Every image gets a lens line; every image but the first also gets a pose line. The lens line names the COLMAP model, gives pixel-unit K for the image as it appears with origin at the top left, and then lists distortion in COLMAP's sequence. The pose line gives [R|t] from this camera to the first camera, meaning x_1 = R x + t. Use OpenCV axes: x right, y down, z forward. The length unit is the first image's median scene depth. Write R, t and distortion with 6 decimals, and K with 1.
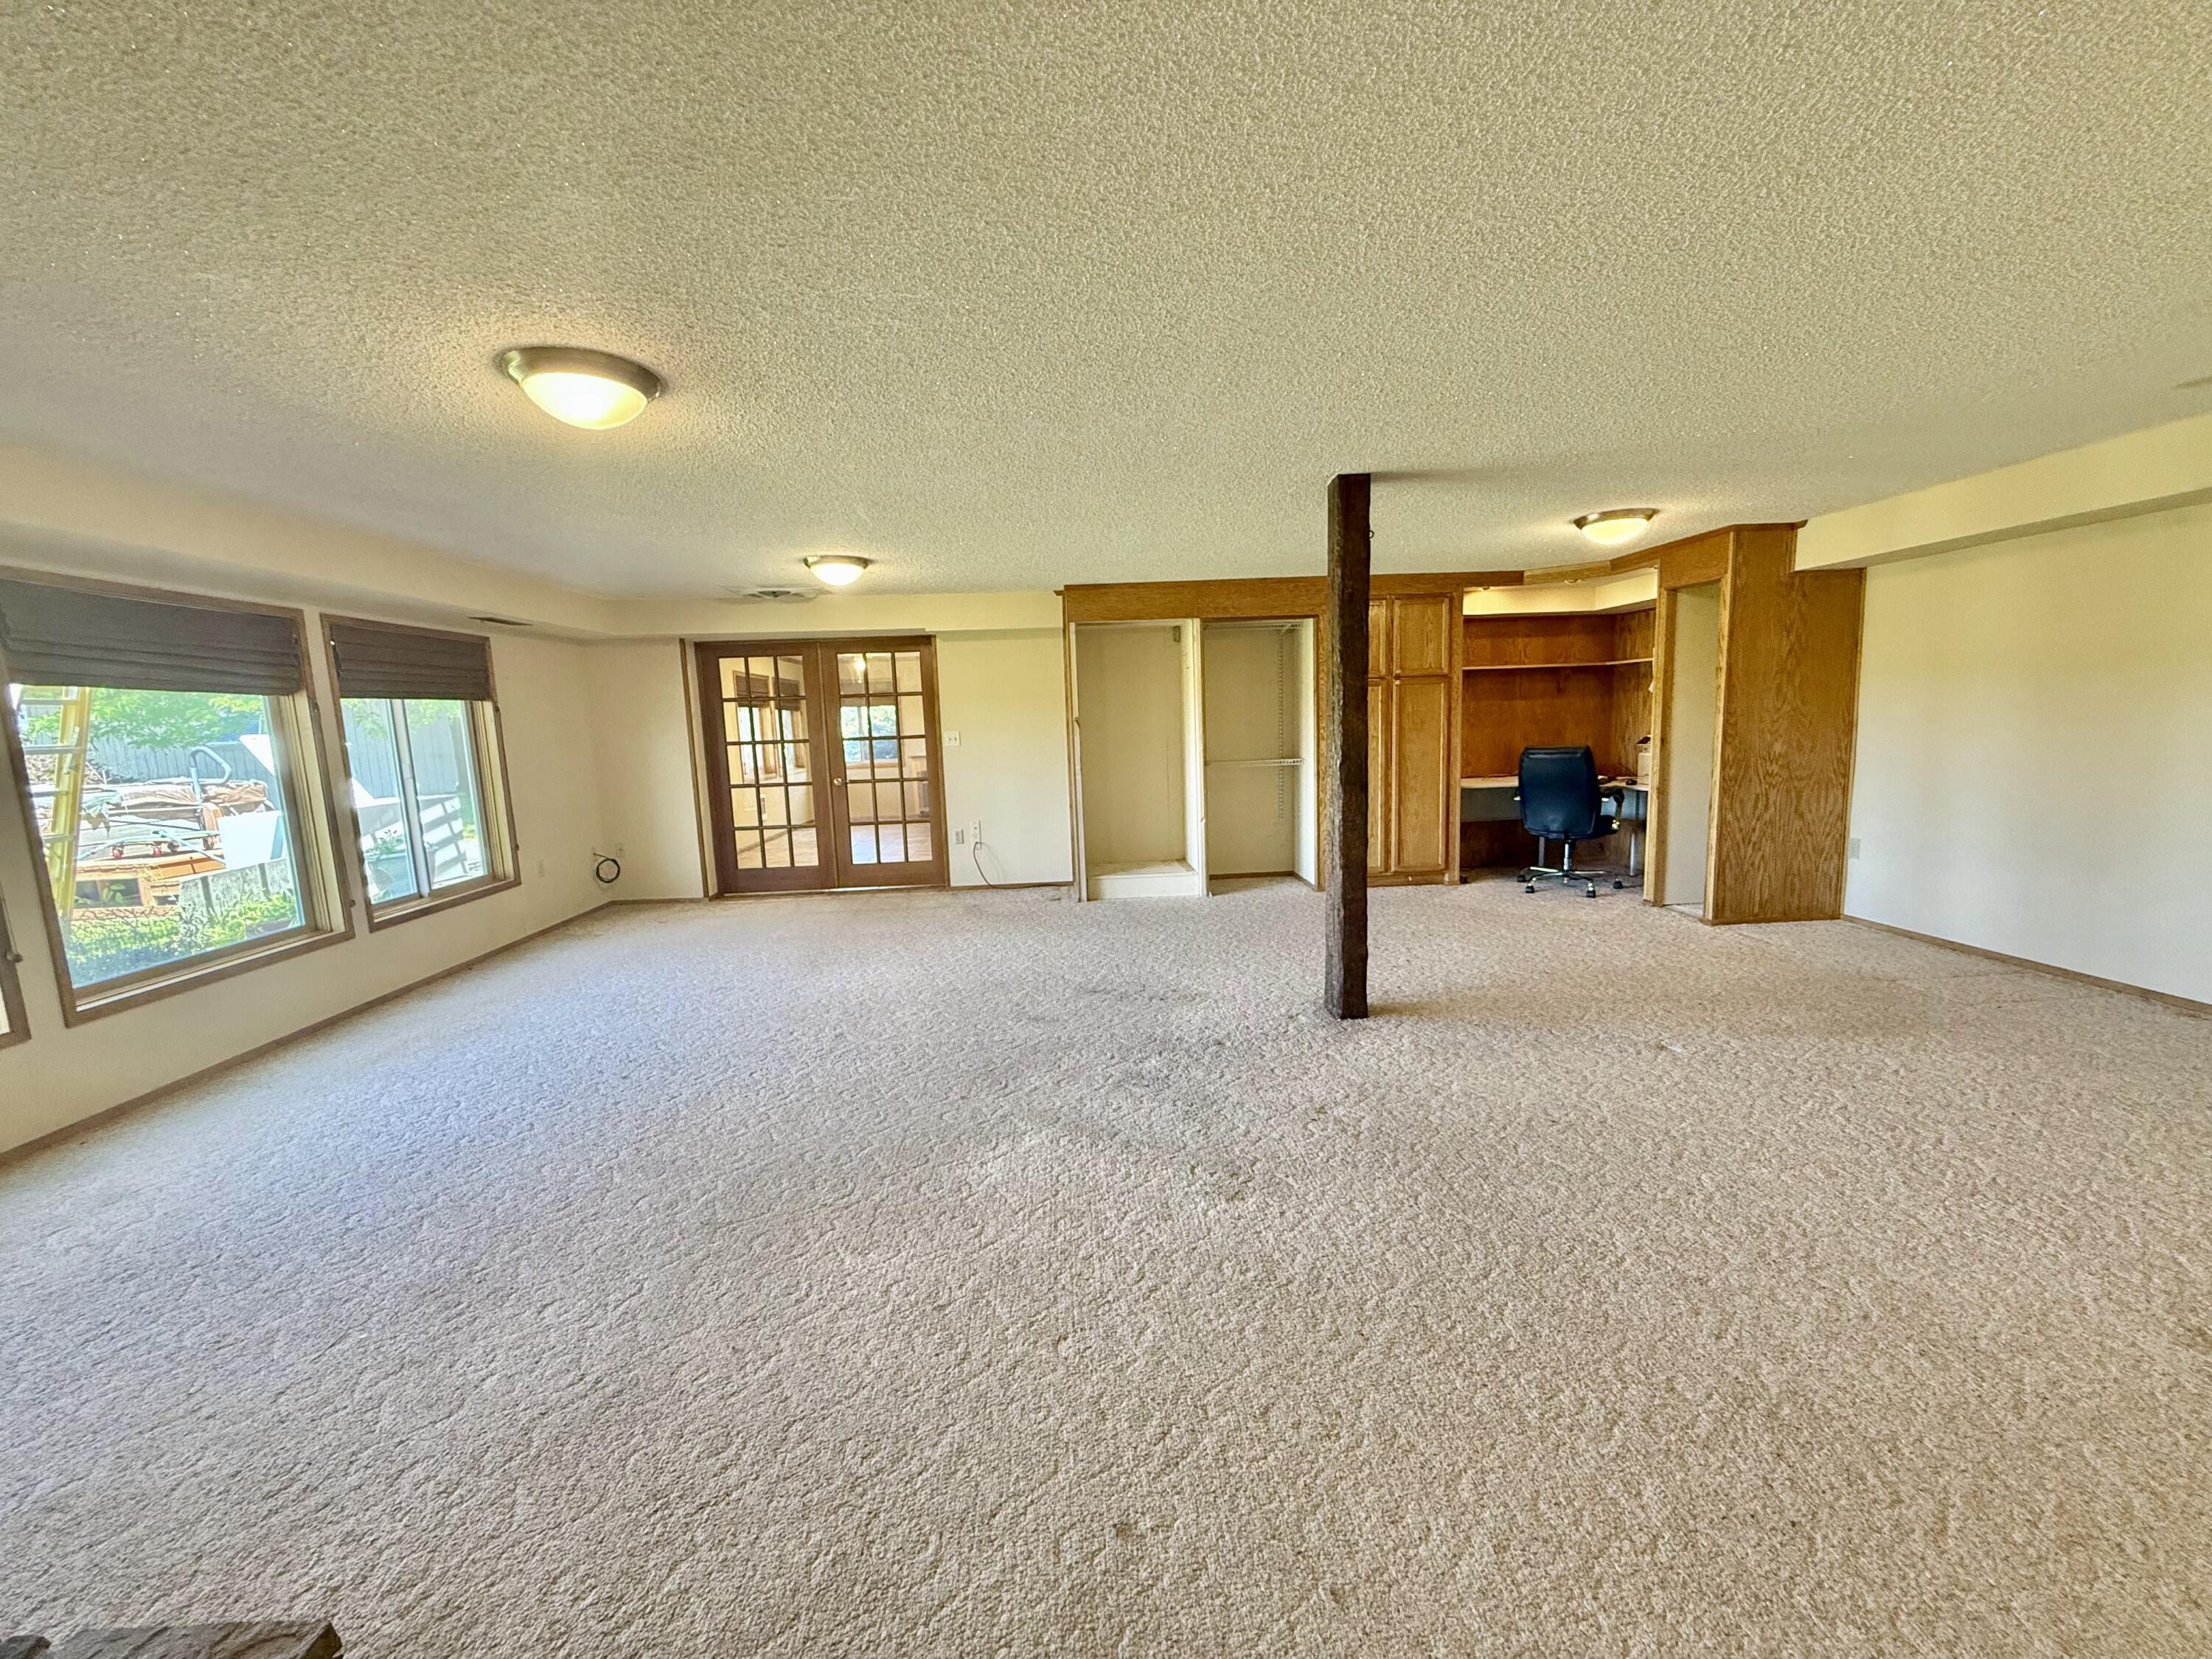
lens RADIAL K [[883.4, 0, 1090.9], [0, 883.4, 838.5], [0, 0, 1]] dist [0.000358, 0.000031]
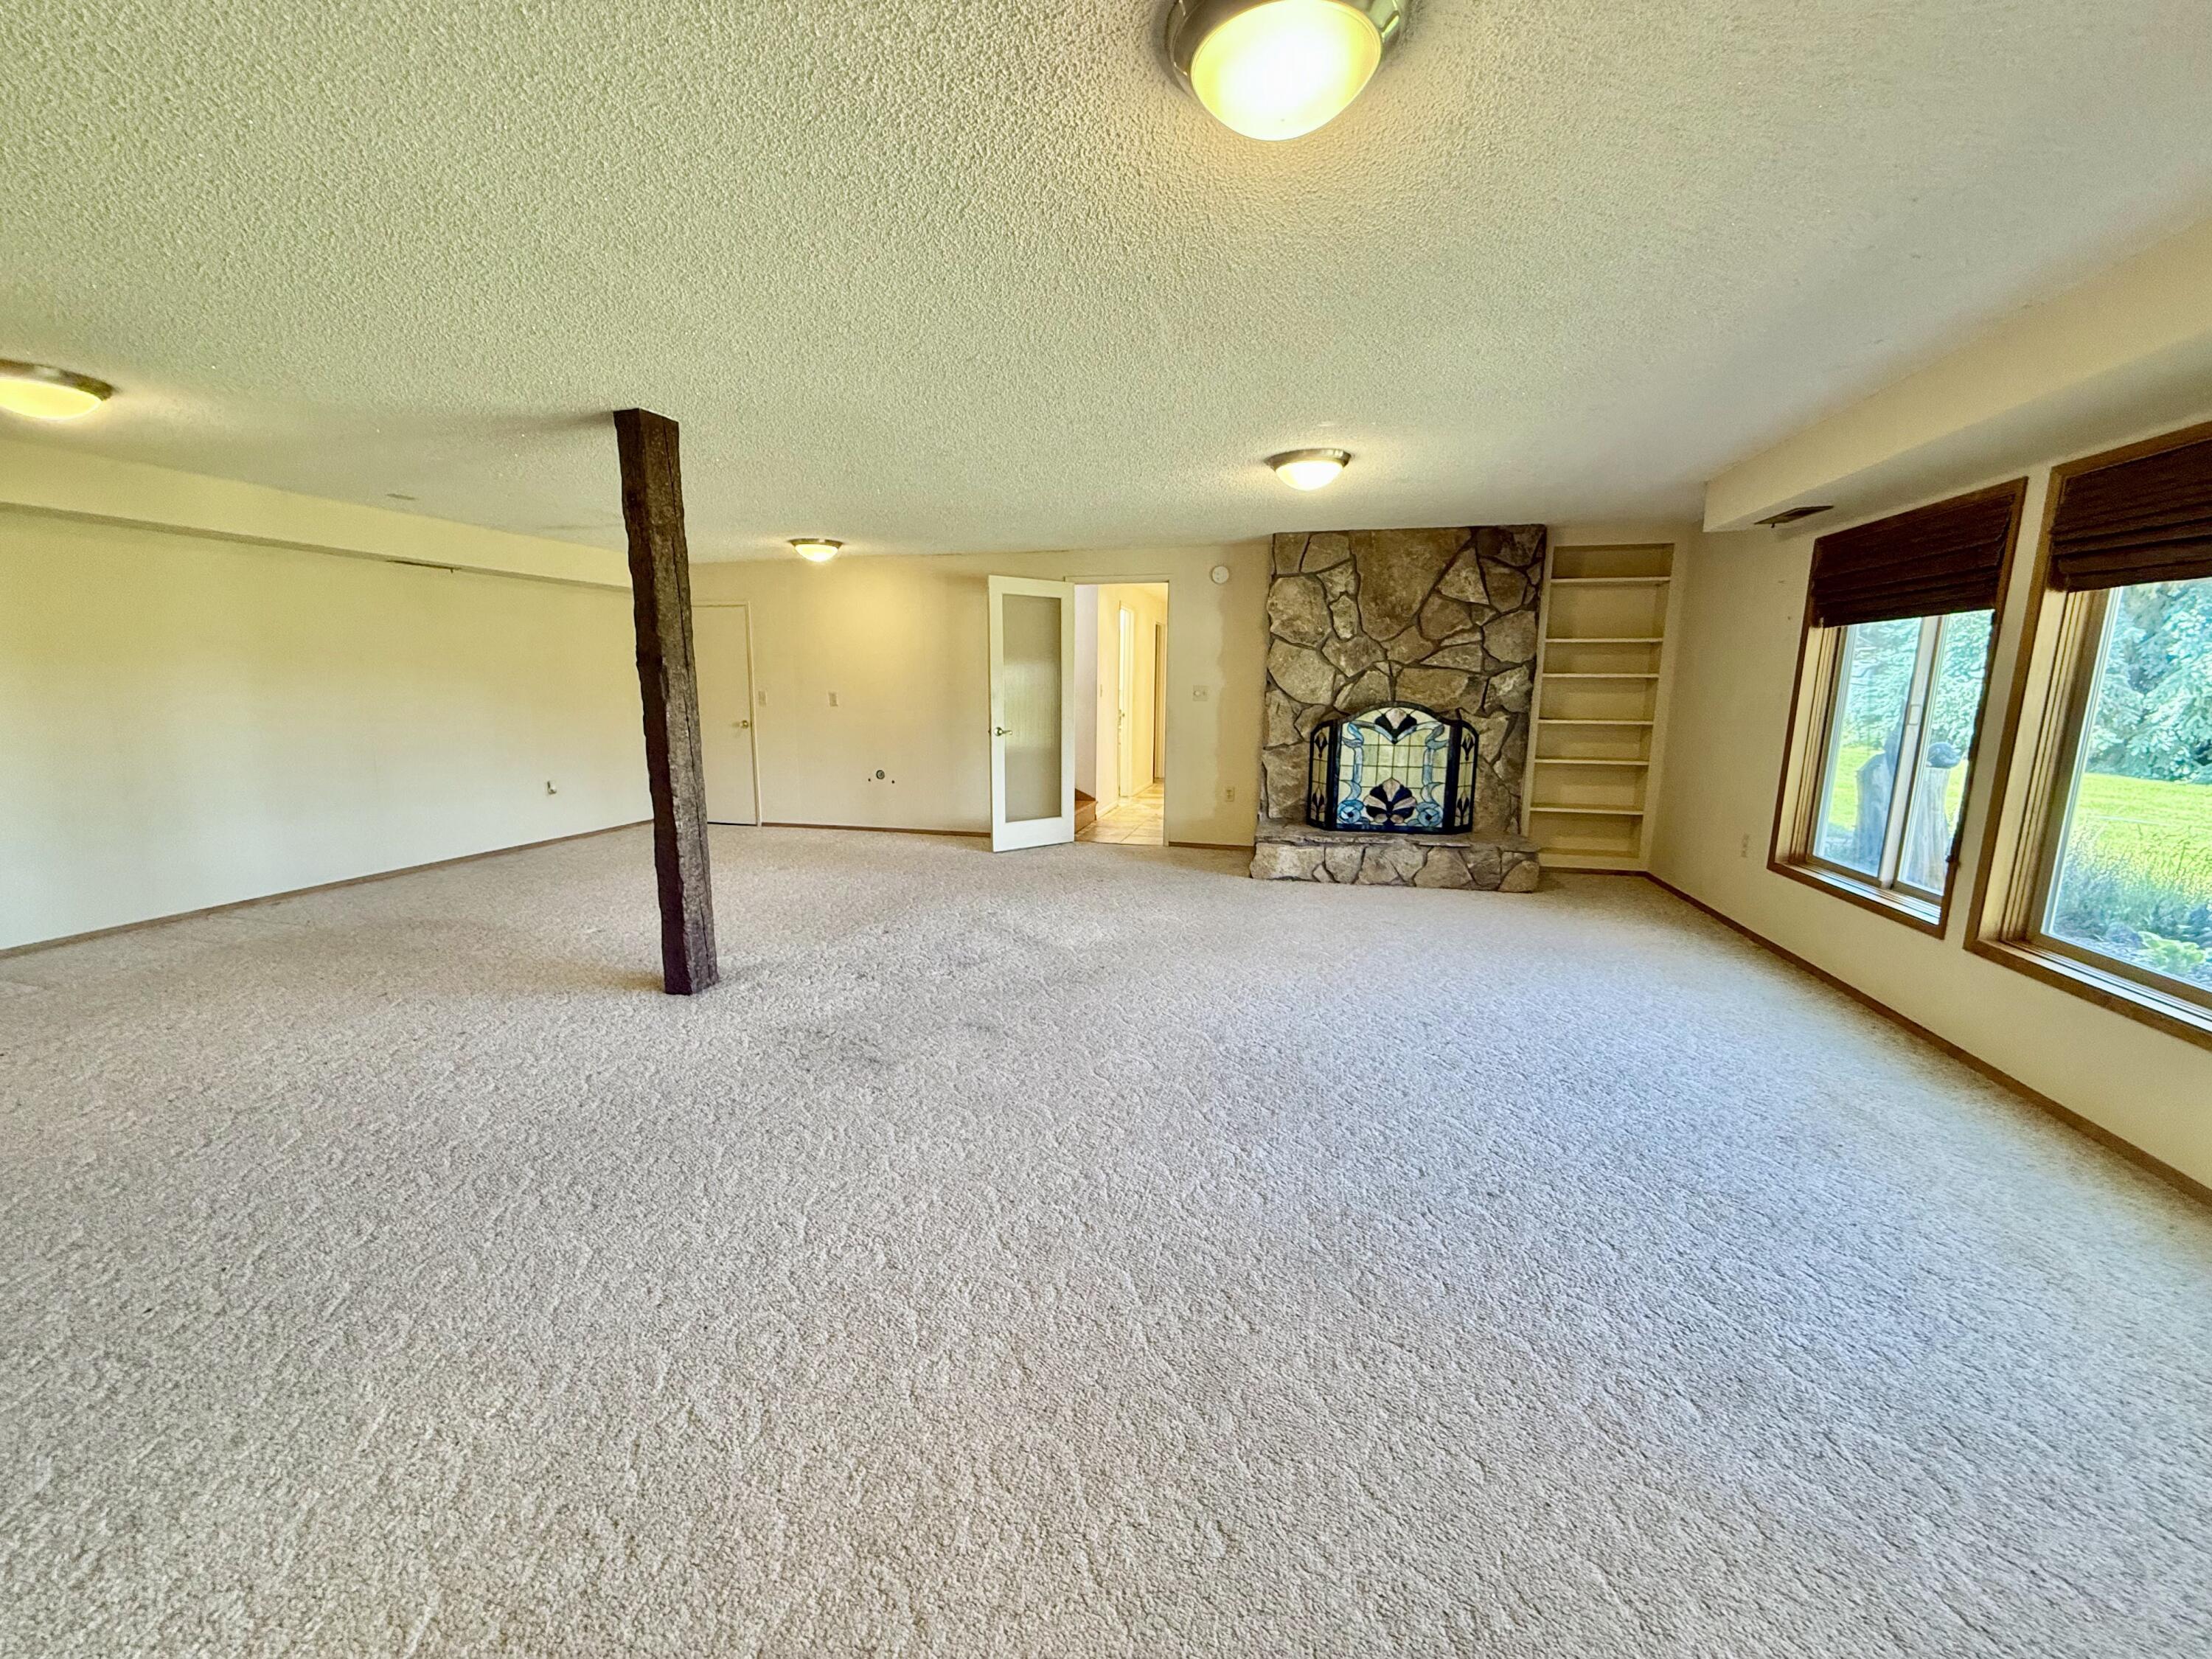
lens RADIAL K [[883.4, 0, 1101.0], [0, 883.4, 818.8], [0, 0, 1]] dist [0.000358, 0.000031]
pose [[-0.955339, -0.029995, 0.293987, -0.460532], [0.062219, 0.952119, 0.299329, -0.260884], [-0.288888, 0.304252, -0.907730, 1.897839]]
